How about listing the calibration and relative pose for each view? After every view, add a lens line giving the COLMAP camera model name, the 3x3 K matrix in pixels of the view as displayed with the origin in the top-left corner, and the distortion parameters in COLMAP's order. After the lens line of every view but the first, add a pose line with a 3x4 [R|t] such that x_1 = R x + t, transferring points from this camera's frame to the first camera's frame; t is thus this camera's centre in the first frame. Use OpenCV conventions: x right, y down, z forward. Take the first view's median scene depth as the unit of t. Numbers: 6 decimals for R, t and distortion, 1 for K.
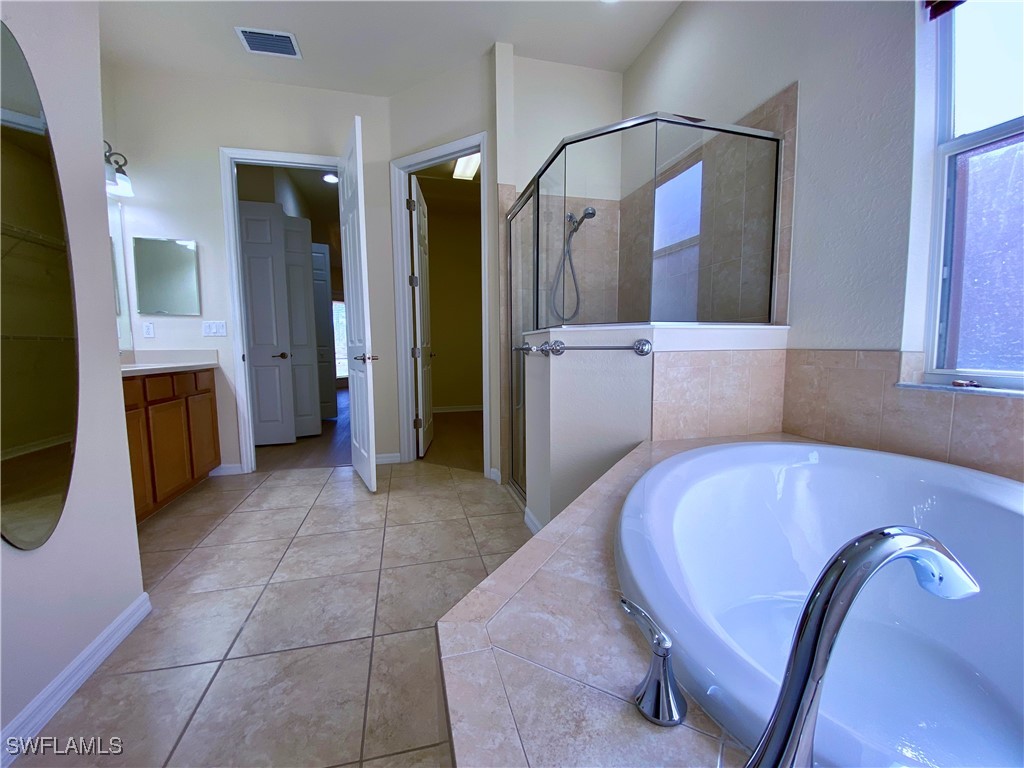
lens RADIAL K [[419.7, 0, 511.2], [0, 419.7, 387.0], [0, 0, 1]] dist [0.027728, -0.026495]
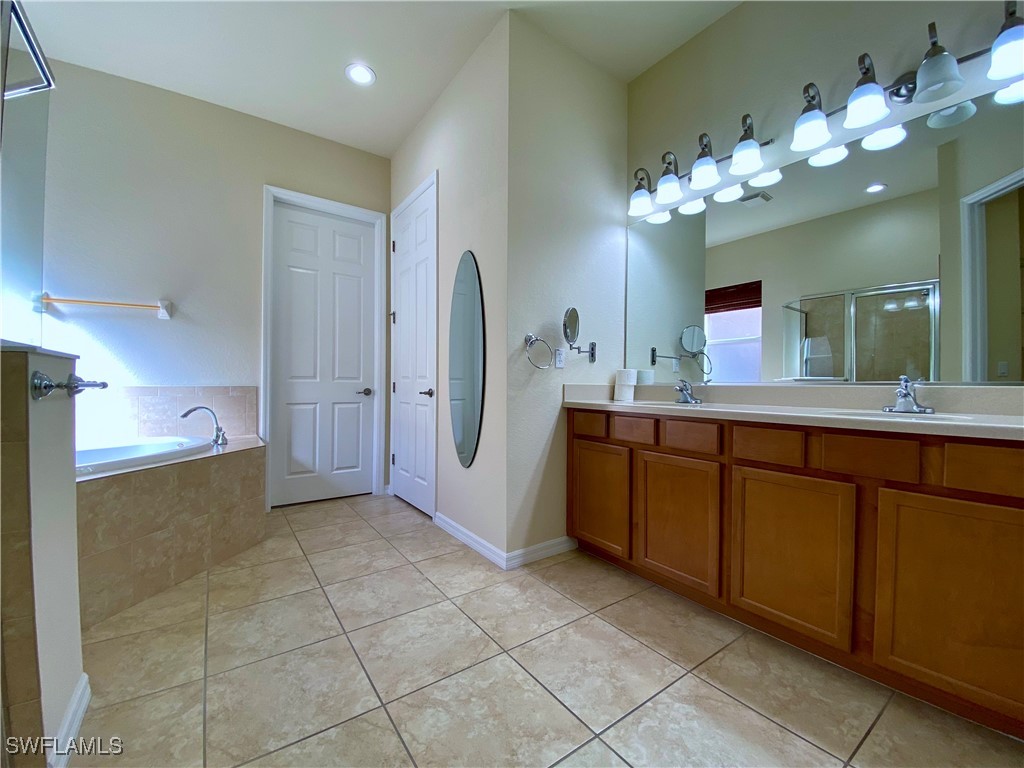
lens RADIAL K [[419.7, 0, 511.2], [0, 419.7, 387.0], [0, 0, 1]] dist [0.027728, -0.026495]
pose [[-0.935215, 0.008621, -0.353975, -0.305360], [-0.027768, 0.994839, 0.097593, -0.166135], [0.352989, 0.101100, -0.930149, 1.778297]]
